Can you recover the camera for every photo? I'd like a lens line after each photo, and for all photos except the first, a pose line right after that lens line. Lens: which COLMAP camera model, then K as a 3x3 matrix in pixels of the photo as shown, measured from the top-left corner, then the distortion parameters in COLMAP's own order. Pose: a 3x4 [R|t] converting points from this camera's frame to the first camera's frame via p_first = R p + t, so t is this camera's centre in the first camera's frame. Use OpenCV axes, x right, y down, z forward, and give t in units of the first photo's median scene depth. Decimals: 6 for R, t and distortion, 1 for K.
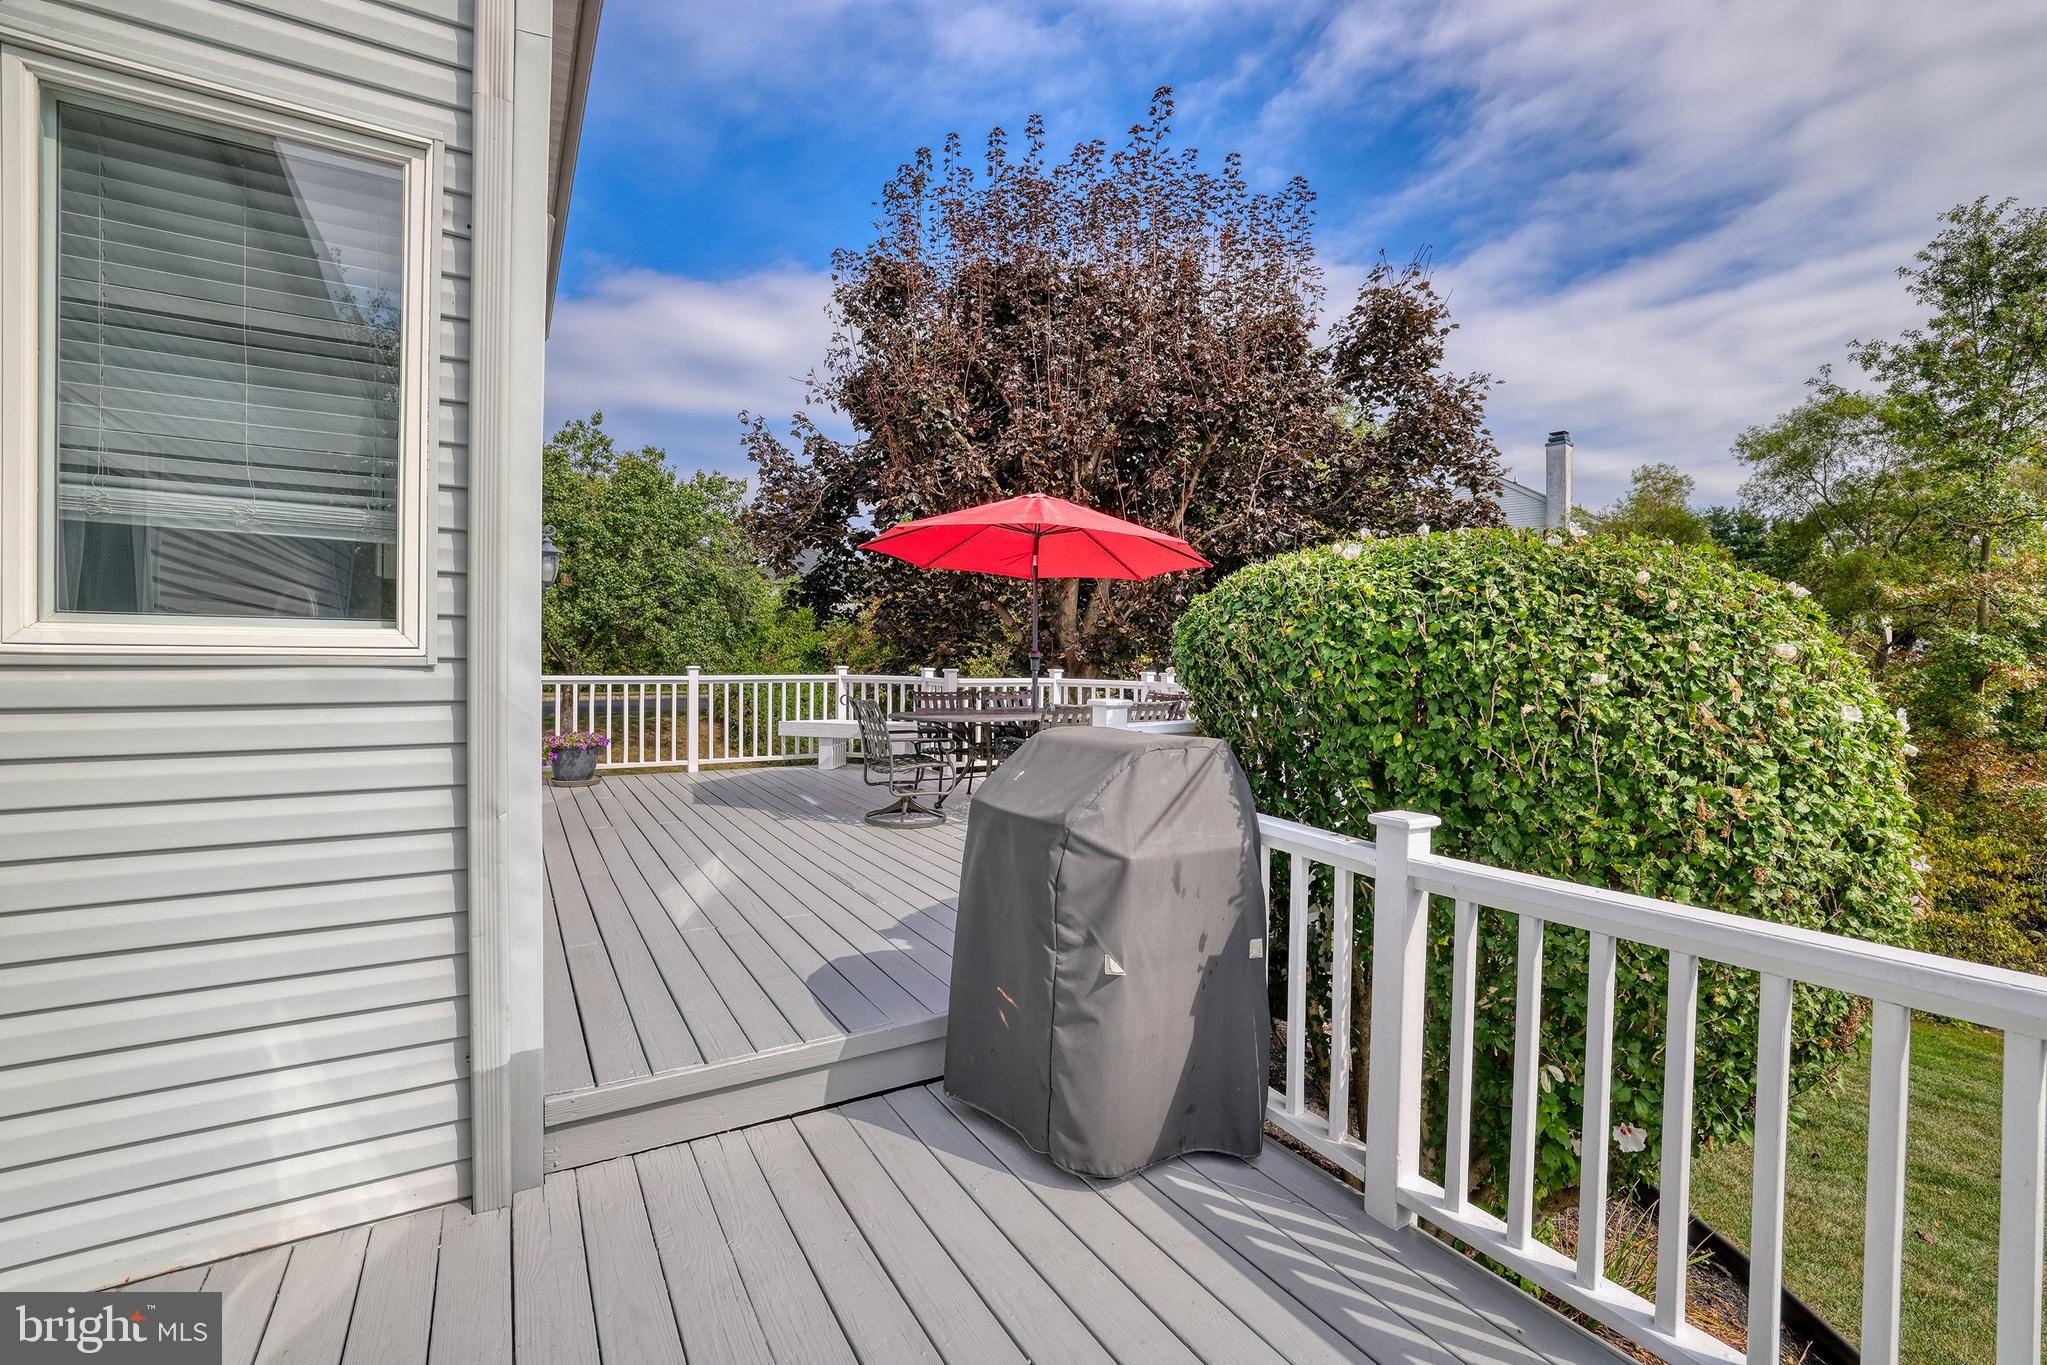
lens RADIAL K [[884.2, 0, 1017.8], [0, 884.2, 680.8], [0, 0, 1]] dist [-0.015209, 0.006869]
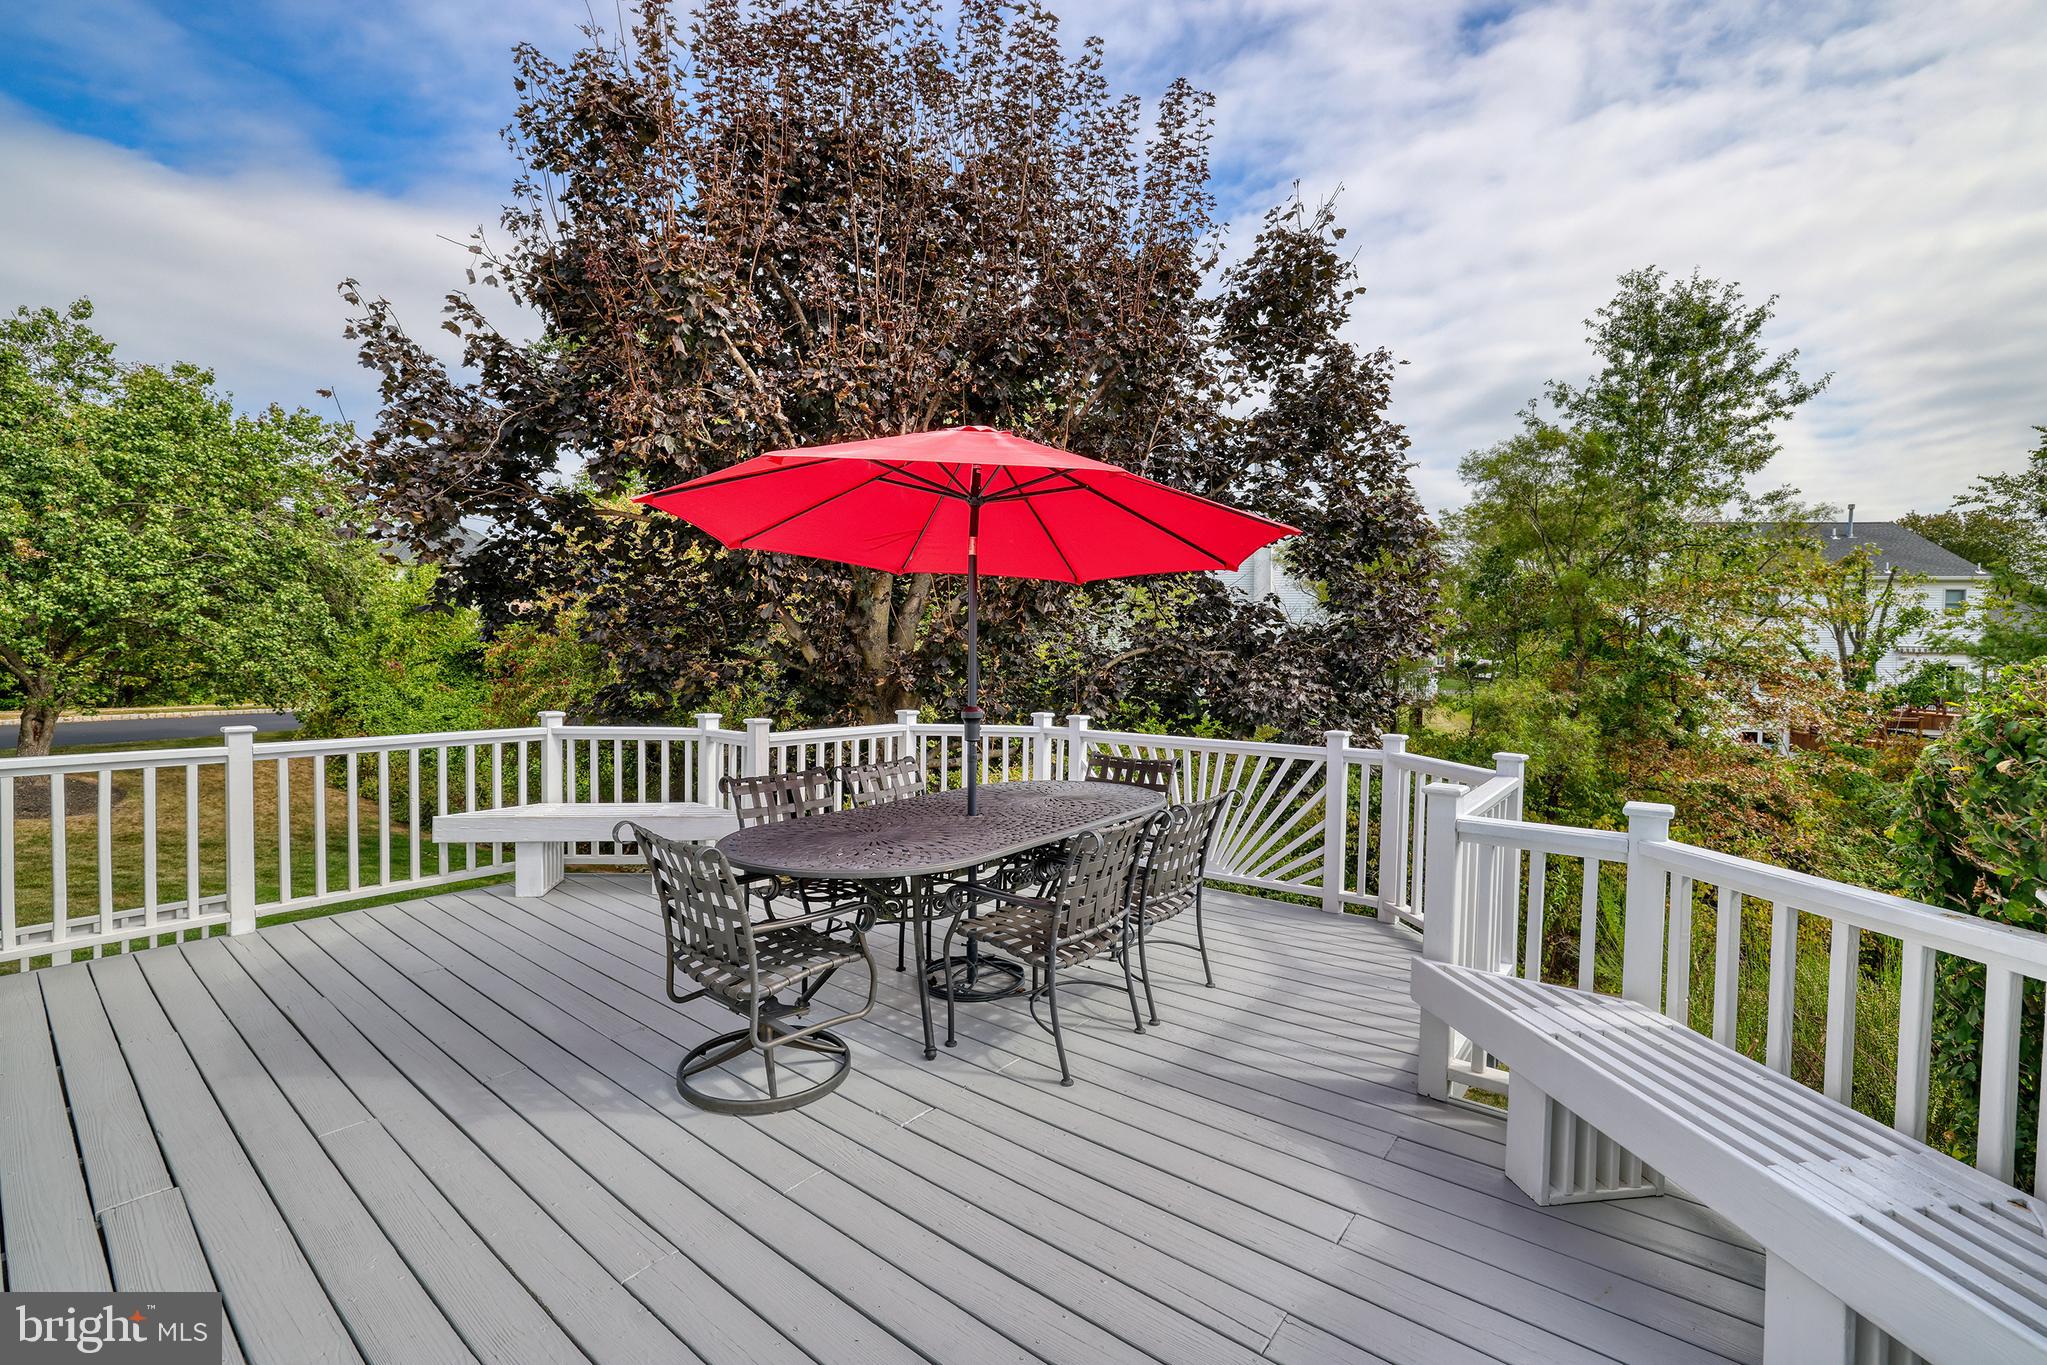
lens RADIAL K [[884.2, 0, 1026.2], [0, 884.2, 681.3], [0, 0, 1]] dist [-0.015209, 0.006869]
pose [[0.938040, -0.010667, 0.346364, -0.082795], [0.008257, 0.999930, 0.008433, -0.030787], [-0.346430, -0.005050, 0.938062, 0.261149]]
